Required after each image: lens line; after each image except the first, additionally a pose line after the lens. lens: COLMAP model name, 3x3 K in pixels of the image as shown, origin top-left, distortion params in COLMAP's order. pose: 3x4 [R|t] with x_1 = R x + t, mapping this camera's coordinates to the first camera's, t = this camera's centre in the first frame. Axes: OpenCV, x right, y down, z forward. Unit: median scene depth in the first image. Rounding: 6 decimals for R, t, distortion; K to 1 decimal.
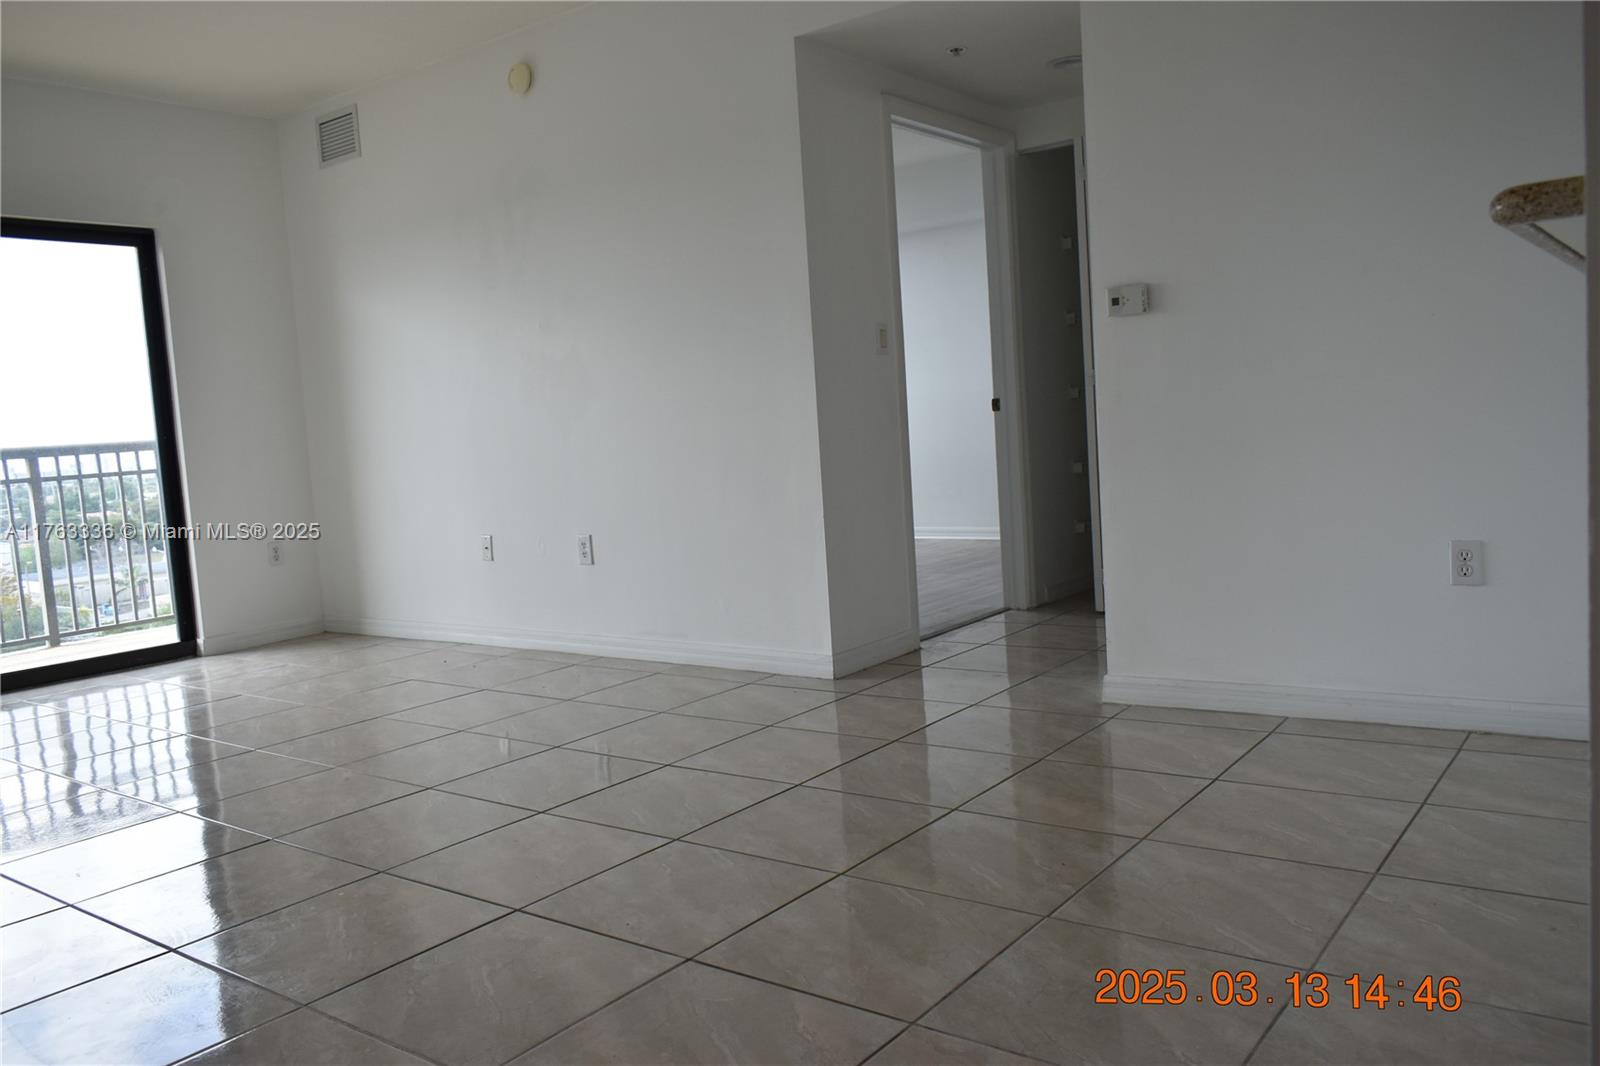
lens RADIAL K [[1227.6, 0, 800.0], [0, 1227.6, 533.0], [0, 0, 1]] dist [-0.021075, 0.008300]
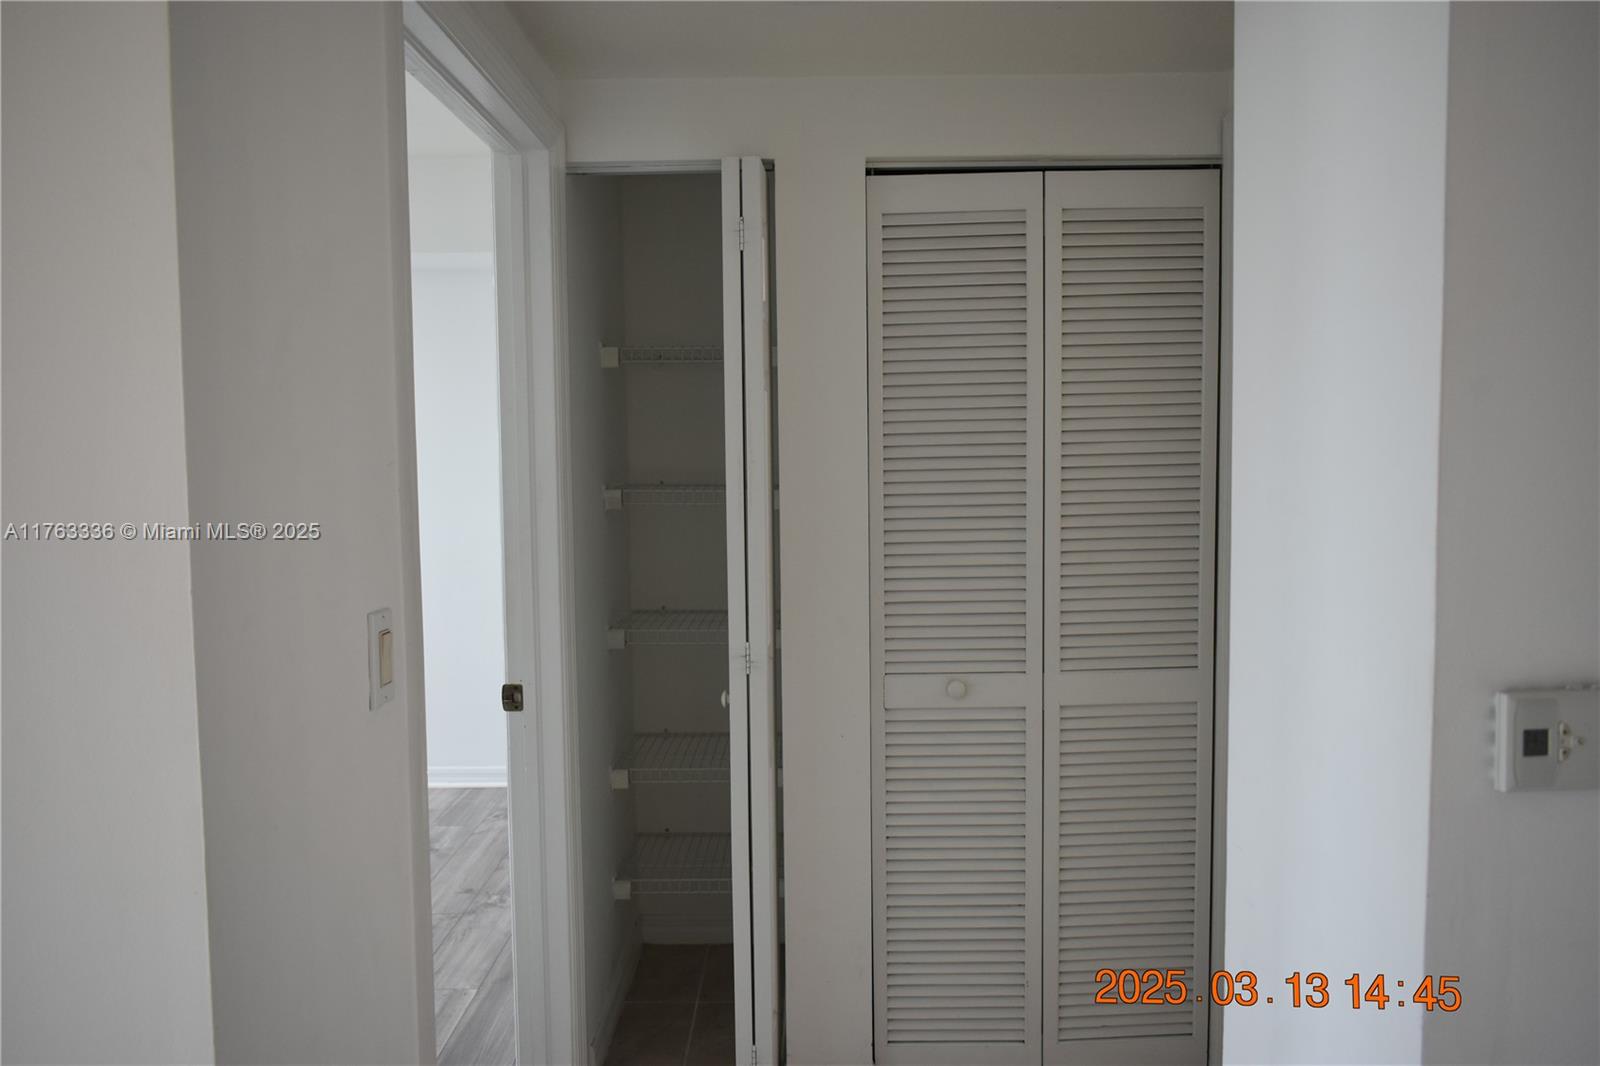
lens RADIAL K [[1227.6, 0, 800.0], [0, 1227.6, 533.0], [0, 0, 1]] dist [-0.021075, 0.008300]
pose [[0.801701, 0.006640, 0.597689, -0.032085], [0.018740, 0.999168, -0.036237, -0.153722], [-0.597432, 0.040252, 0.800909, 0.583116]]
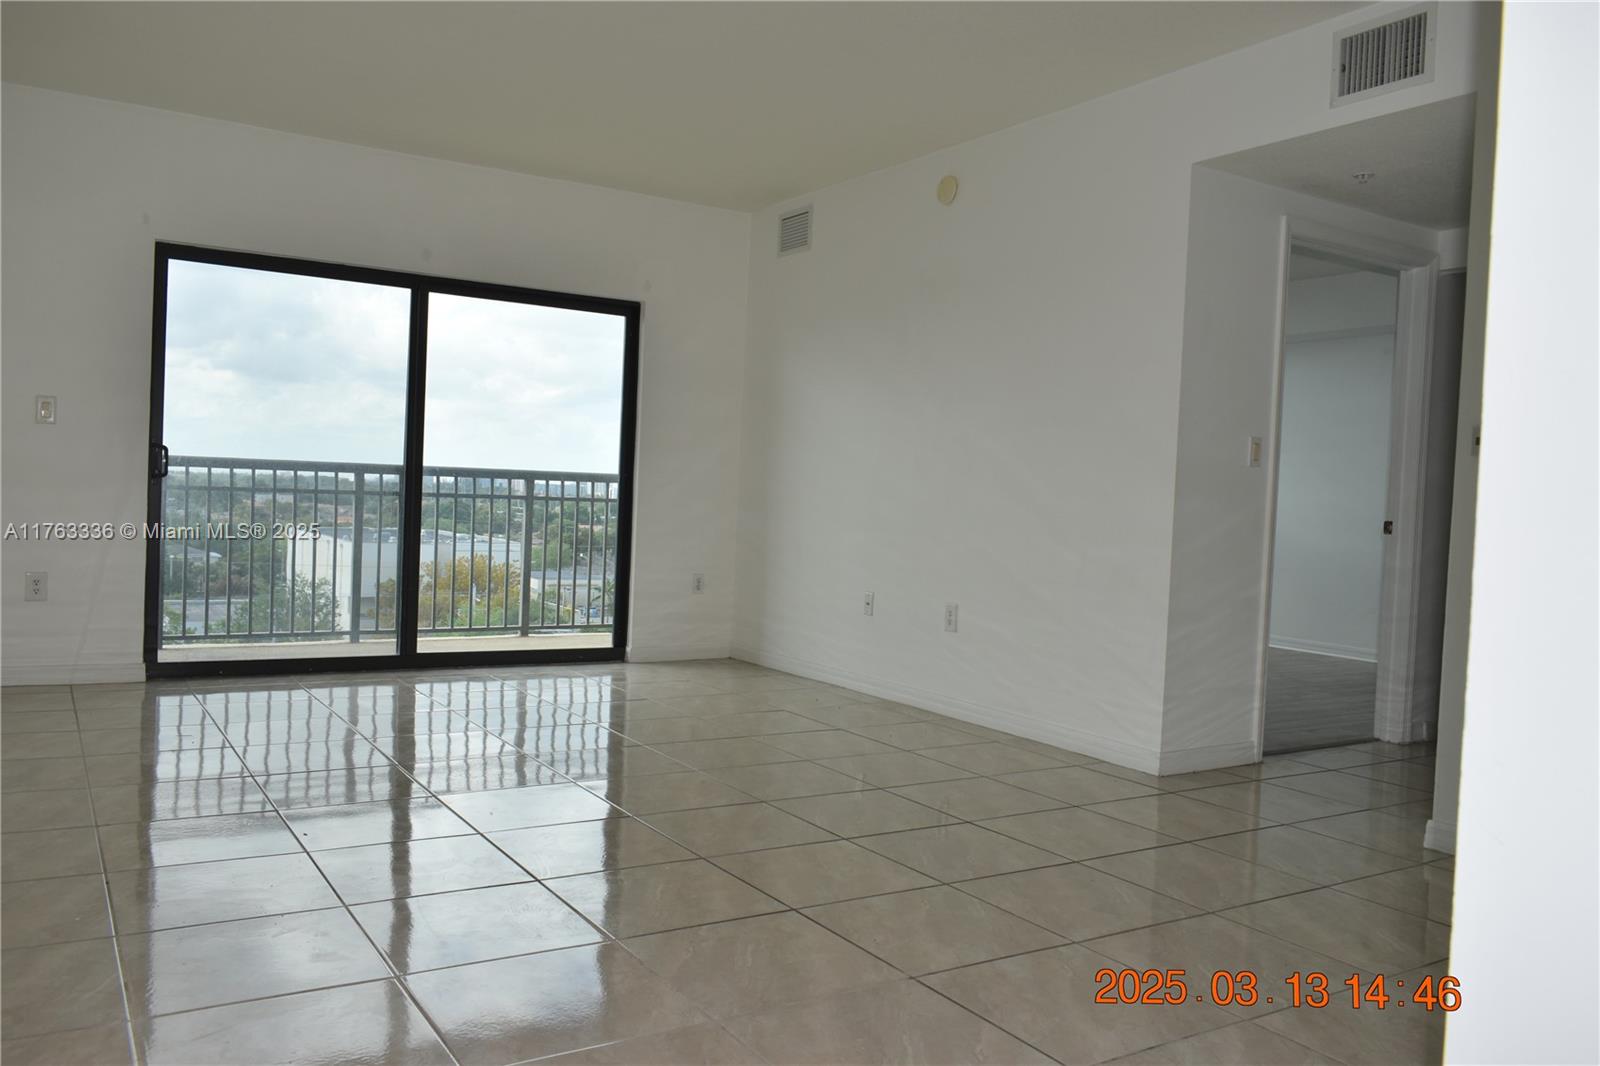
lens RADIAL K [[1227.6, 0, 800.0], [0, 1227.6, 533.0], [0, 0, 1]] dist [-0.021075, 0.008300]
pose [[0.930730, 0.114924, -0.347179, 0.065096], [-0.133911, 0.990505, -0.031115, -0.008351], [0.340307, 0.075451, 0.937282, -0.063936]]
